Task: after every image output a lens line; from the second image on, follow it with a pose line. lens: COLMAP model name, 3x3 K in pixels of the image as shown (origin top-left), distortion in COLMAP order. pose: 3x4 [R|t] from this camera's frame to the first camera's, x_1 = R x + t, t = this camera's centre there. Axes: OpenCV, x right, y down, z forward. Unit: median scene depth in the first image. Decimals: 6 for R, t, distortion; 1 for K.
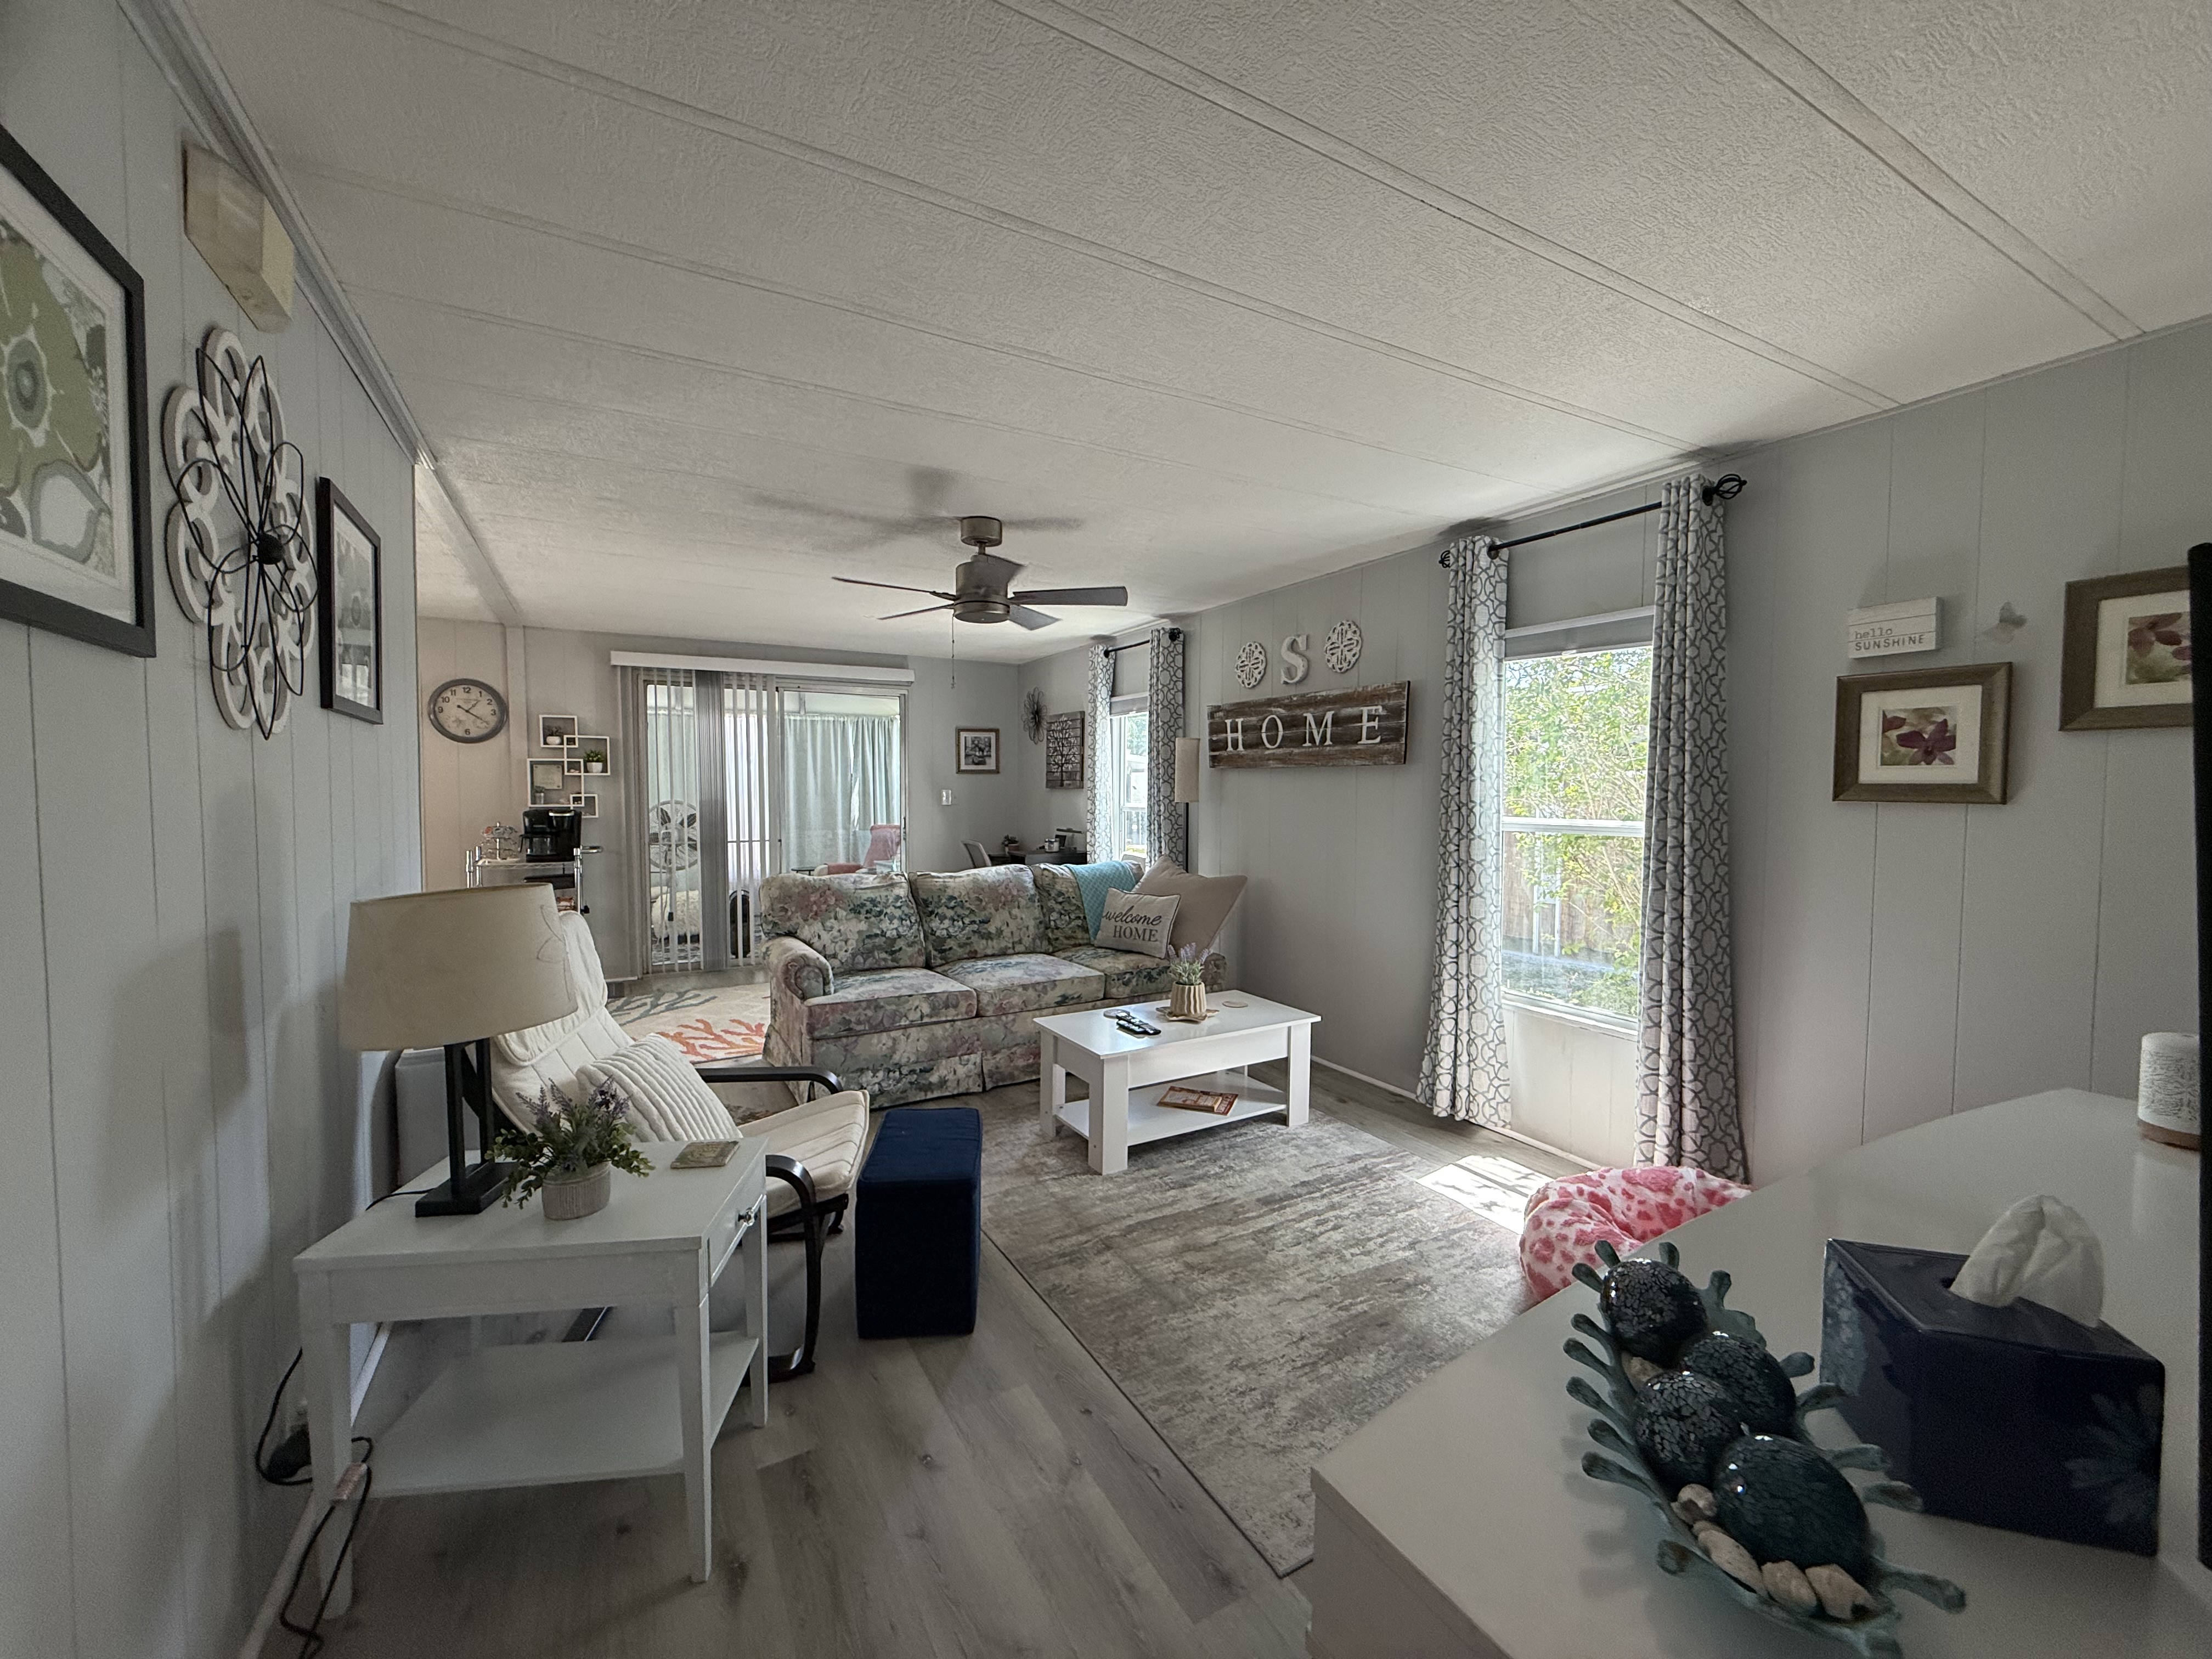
lens RADIAL K [[882.1, 0, 1089.2], [0, 882.1, 823.5], [0, 0, 1]] dist [0.001235, 0.000036]
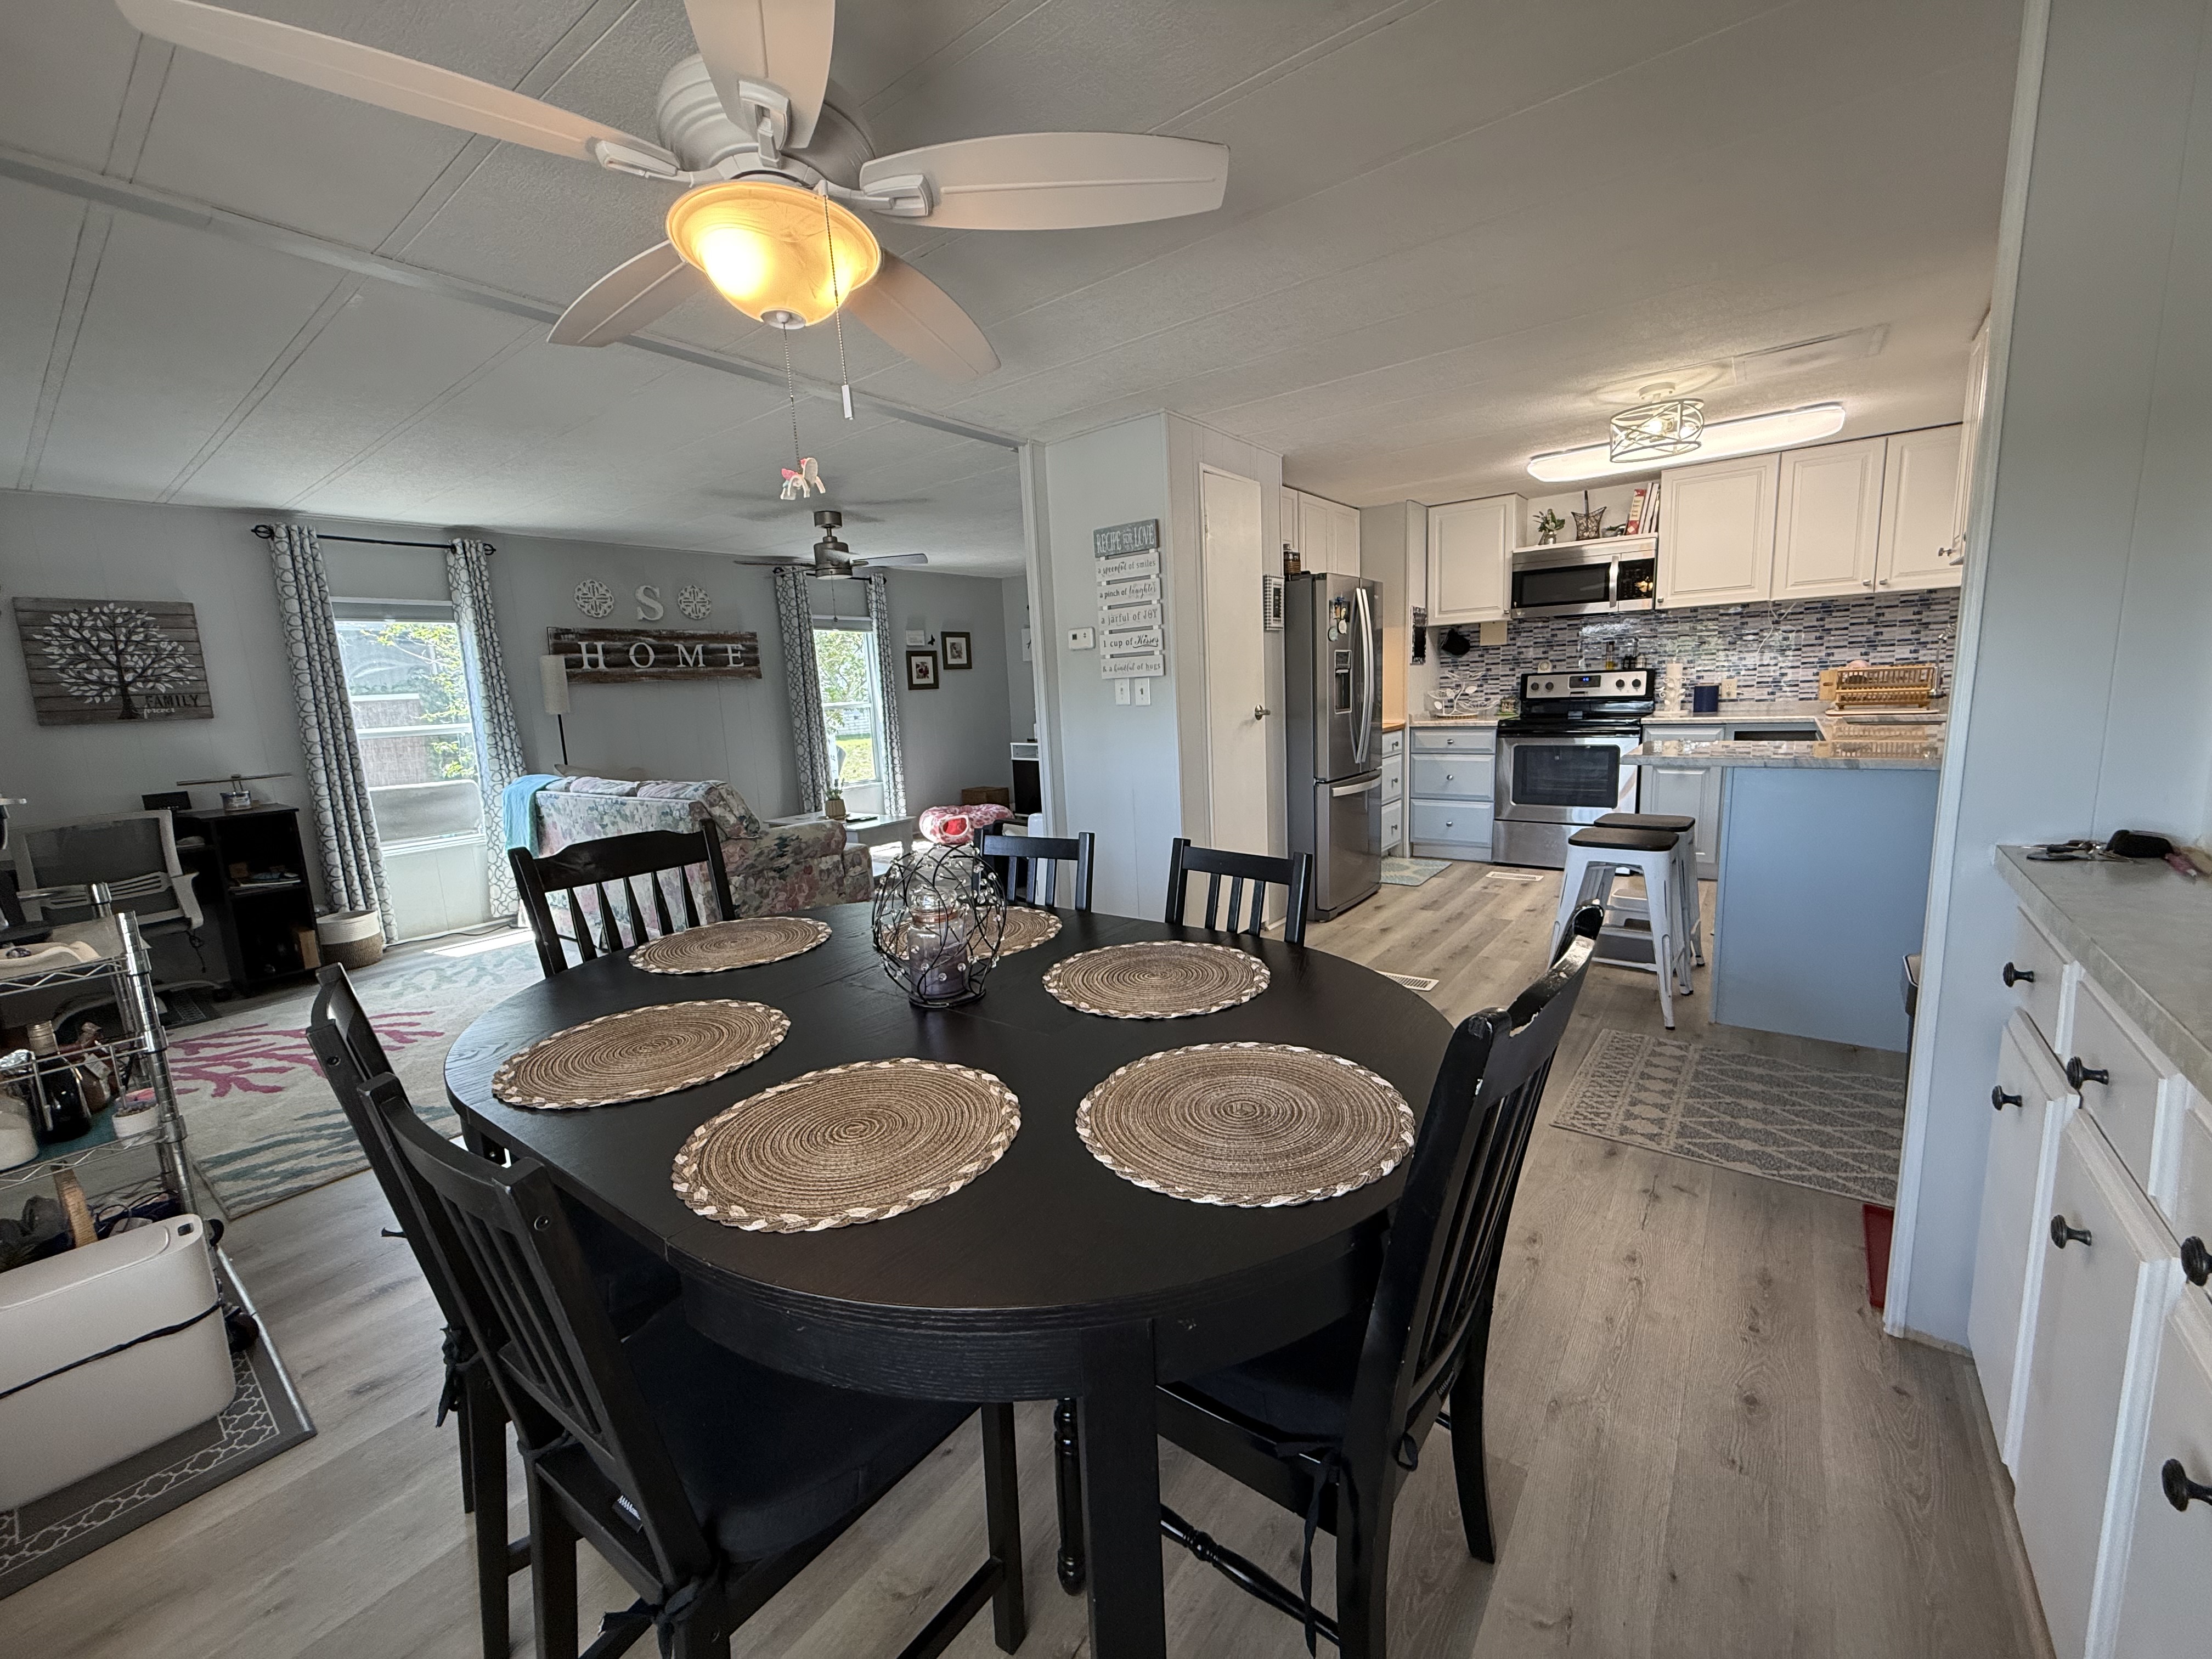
lens RADIAL K [[882.1, 0, 1102.0], [0, 882.1, 827.0], [0, 0, 1]] dist [0.001235, 0.000036]
pose [[-0.407875, -0.133112, 0.903283, -1.295170], [0.082510, 0.979894, 0.181659, -0.033240], [-0.909302, 0.148624, -0.388691, 0.905662]]
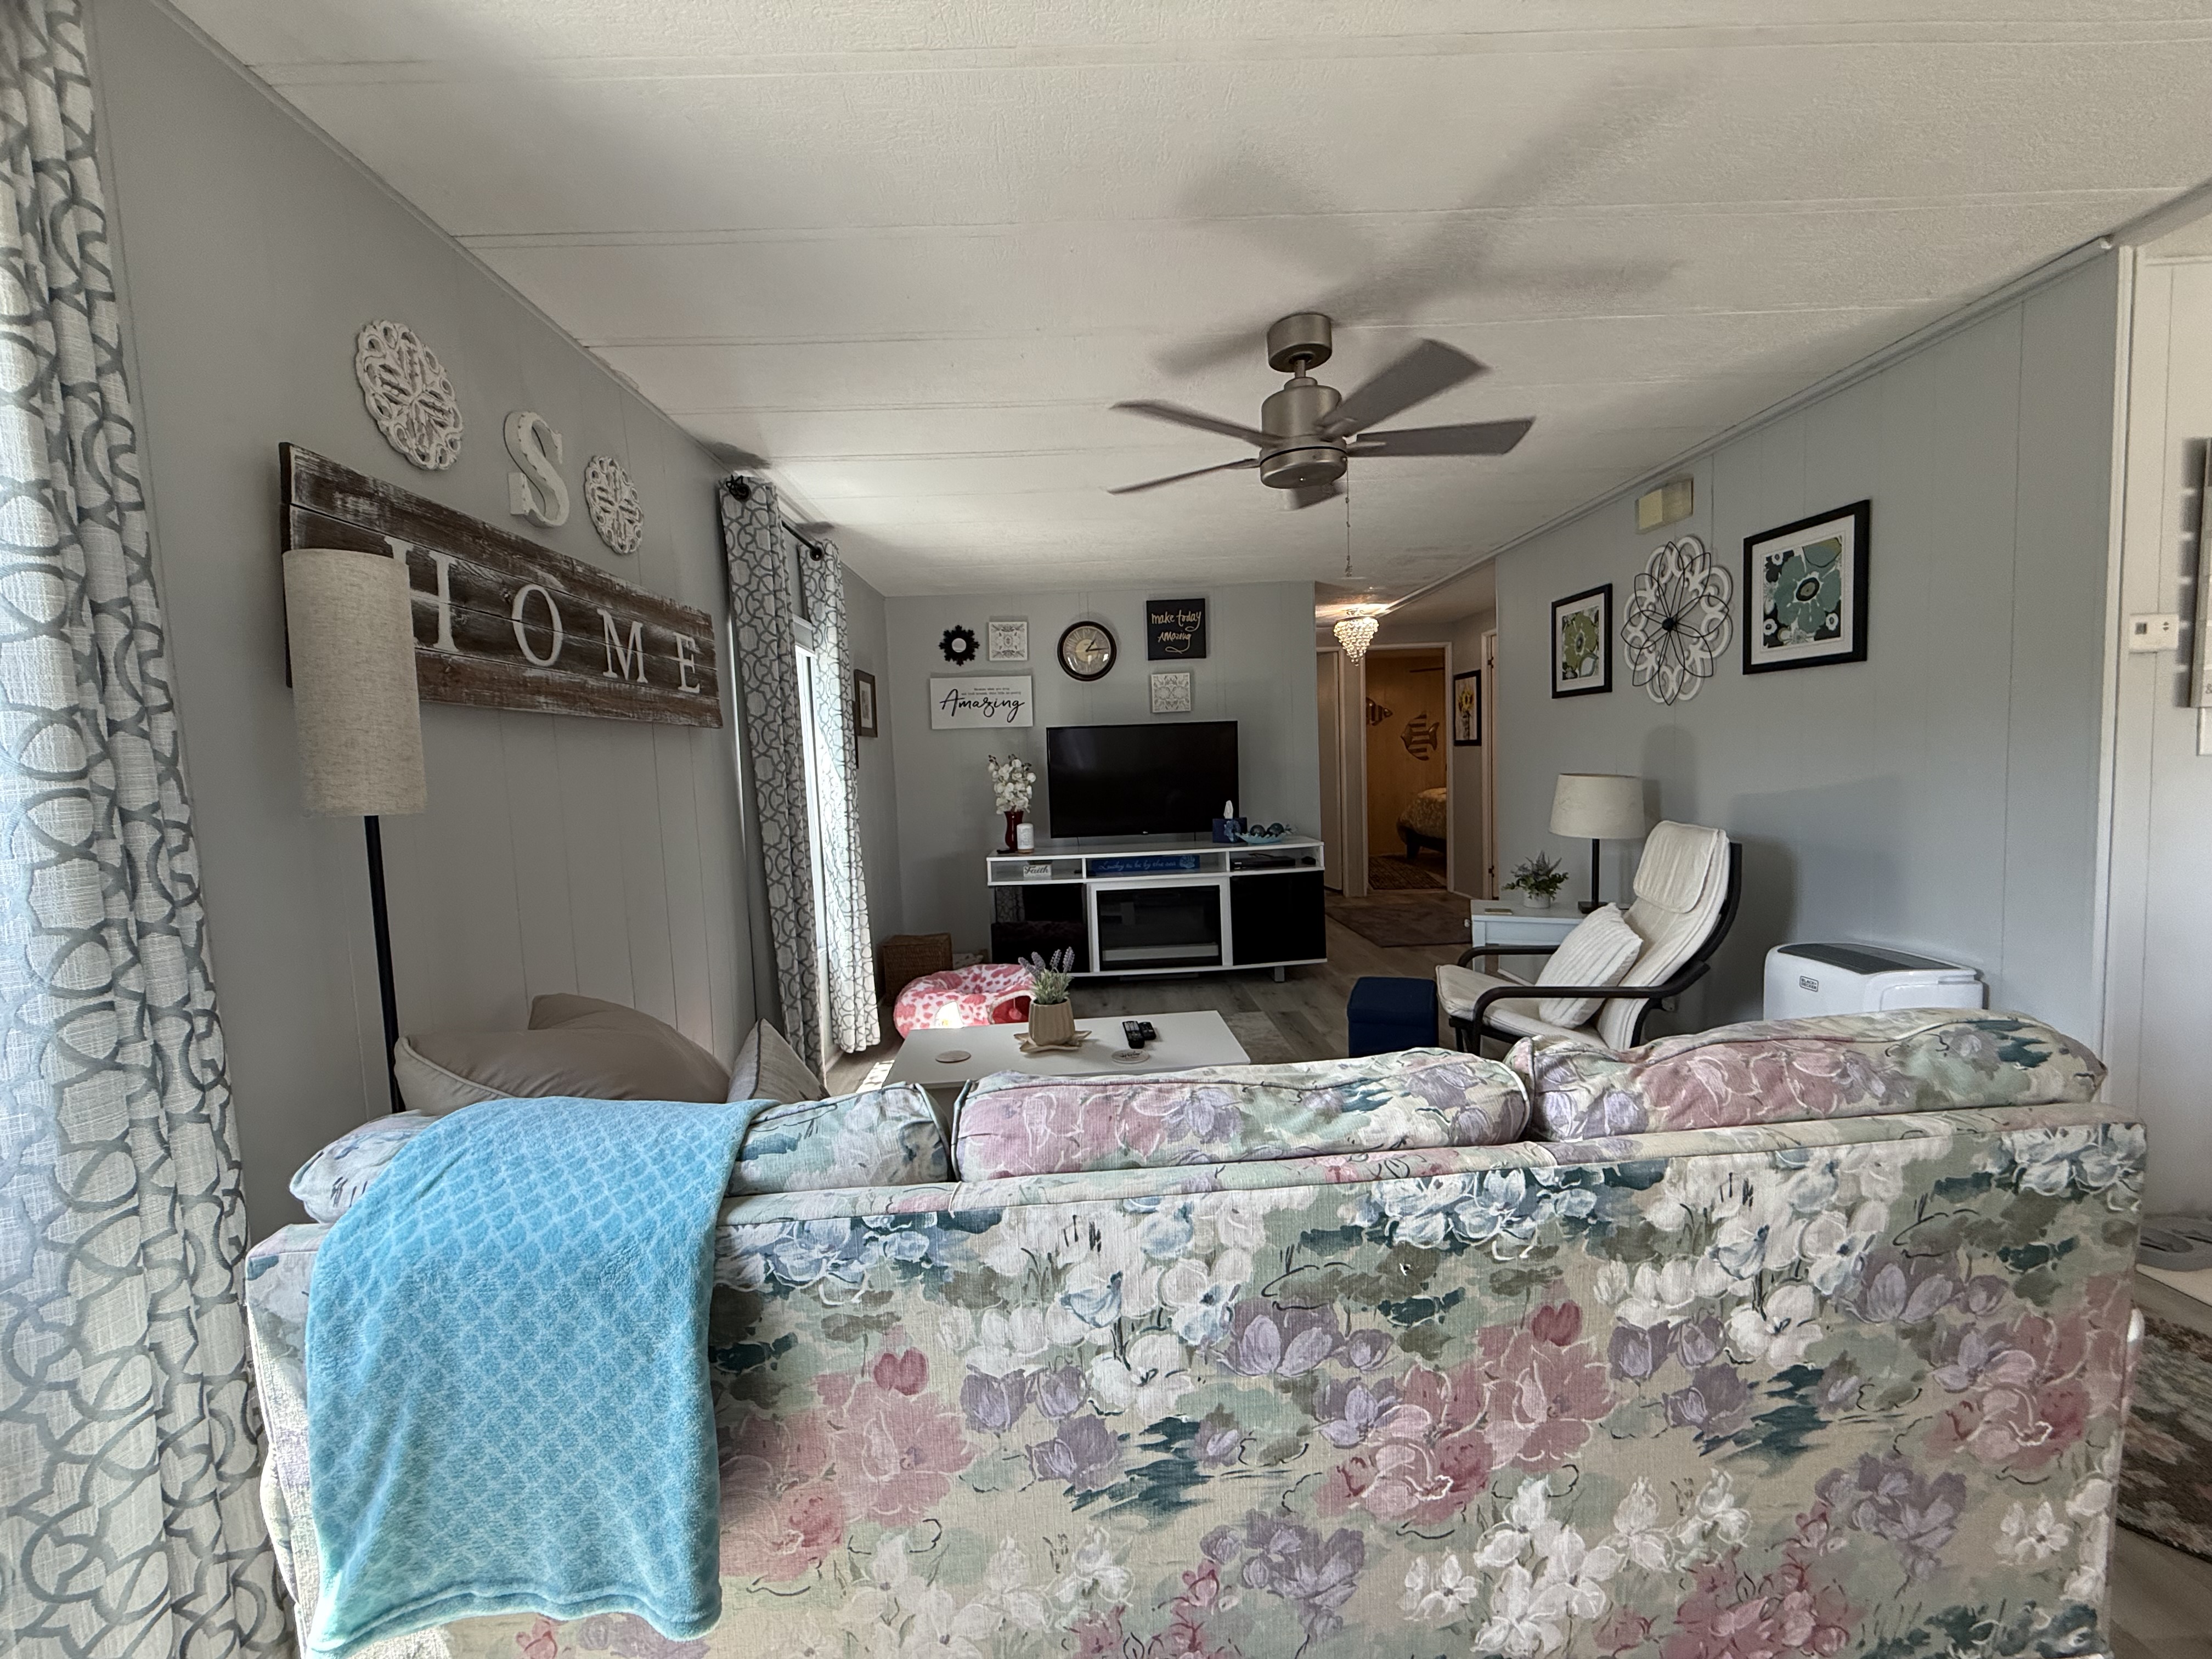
lens RADIAL K [[882.1, 0, 1099.5], [0, 882.1, 825.3], [0, 0, 1]] dist [0.001235, 0.000036]
pose [[-0.888165, 0.000076, 0.459526, -0.210430], [0.056787, 0.992353, 0.109594, -0.040608], [-0.456003, 0.123432, -0.881377, 1.230196]]
